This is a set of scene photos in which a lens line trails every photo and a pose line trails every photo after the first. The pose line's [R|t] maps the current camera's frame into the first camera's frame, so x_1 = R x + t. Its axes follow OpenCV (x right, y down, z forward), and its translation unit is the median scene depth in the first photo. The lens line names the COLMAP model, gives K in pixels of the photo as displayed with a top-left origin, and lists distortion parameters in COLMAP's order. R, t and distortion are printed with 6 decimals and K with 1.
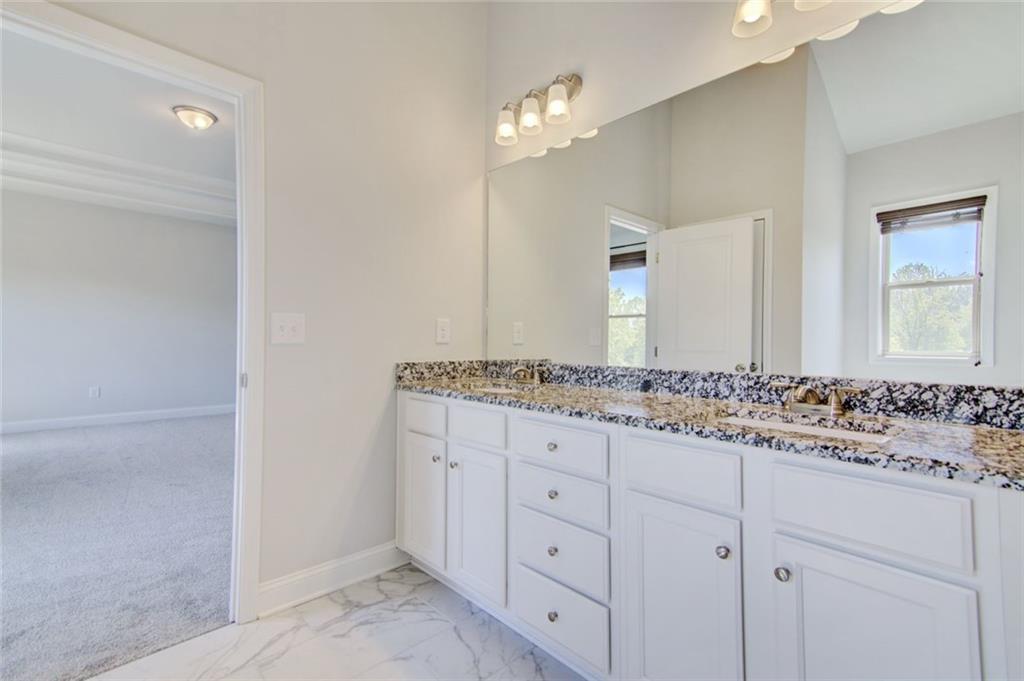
lens RADIAL K [[476.1, 0, 518.1], [0, 476.1, 334.5], [0, 0, 1]] dist [0.052550, 0.000116]
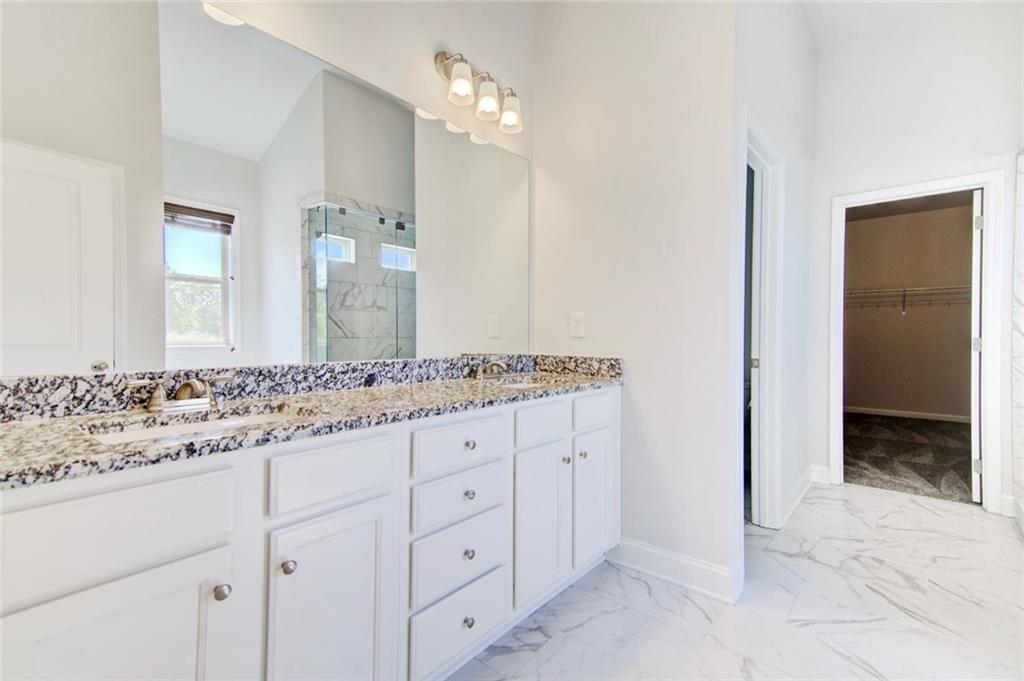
lens RADIAL K [[476.1, 0, 516.2], [0, 476.1, 345.7], [0, 0, 1]] dist [0.052550, 0.000116]
pose [[-0.155206, -0.026652, 0.987523, -0.742569], [-0.022426, 0.999473, 0.023450, 0.010367], [-0.987628, -0.018507, -0.155722, 0.889034]]
